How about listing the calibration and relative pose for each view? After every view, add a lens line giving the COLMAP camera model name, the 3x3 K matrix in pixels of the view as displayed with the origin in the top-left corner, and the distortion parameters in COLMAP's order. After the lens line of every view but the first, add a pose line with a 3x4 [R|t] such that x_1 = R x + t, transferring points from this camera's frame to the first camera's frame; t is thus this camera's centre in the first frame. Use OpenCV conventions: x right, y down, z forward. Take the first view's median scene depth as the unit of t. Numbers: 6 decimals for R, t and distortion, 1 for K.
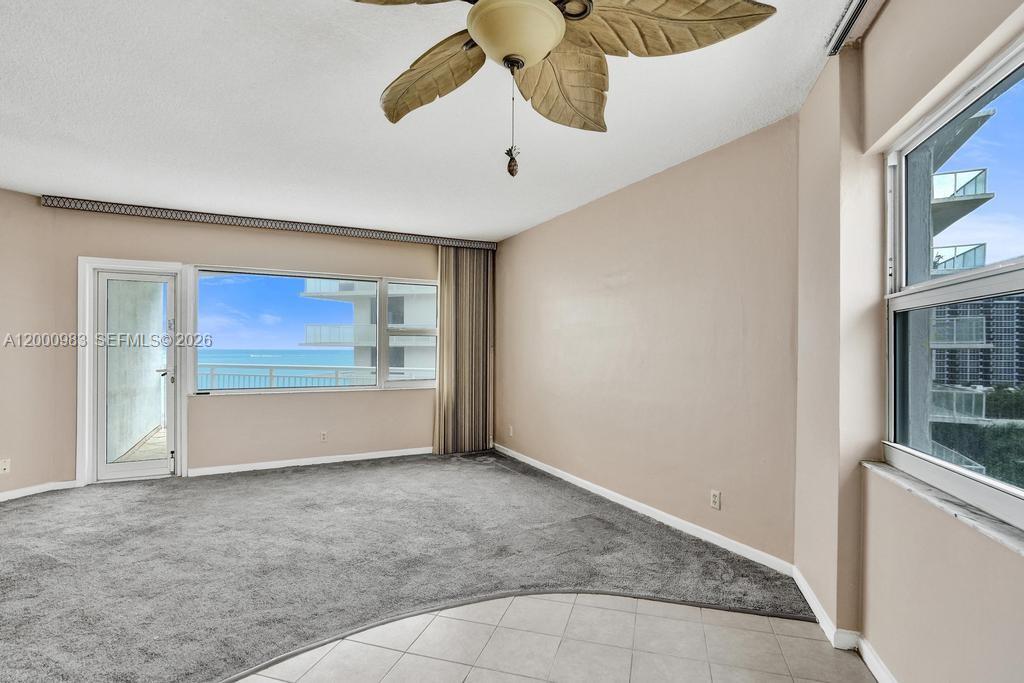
lens RADIAL K [[478.5, 0, 515.2], [0, 478.5, 354.0], [0, 0, 1]] dist [0.001576, 0.000223]
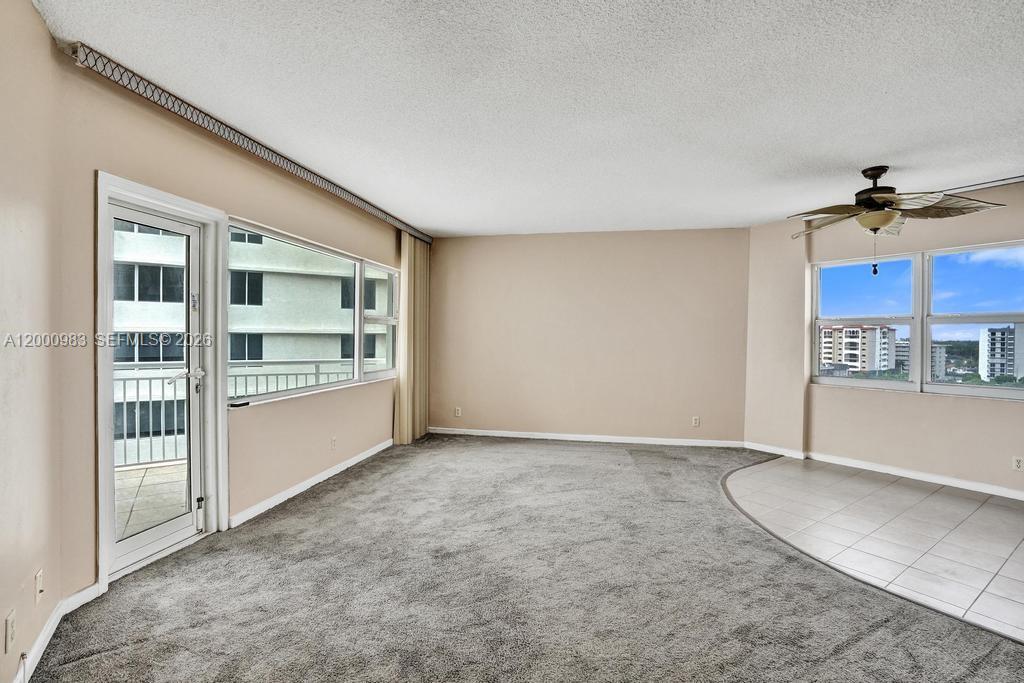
lens RADIAL K [[467.1, 0, 520.9], [0, 467.1, 342.4], [0, 0, 1]] dist [-0.041953, 0.024955]
pose [[0.635857, -0.012359, 0.771708, -0.886048], [0.002338, 0.999898, 0.014087, -0.014571], [-0.771804, -0.007153, 0.635821, 0.255964]]
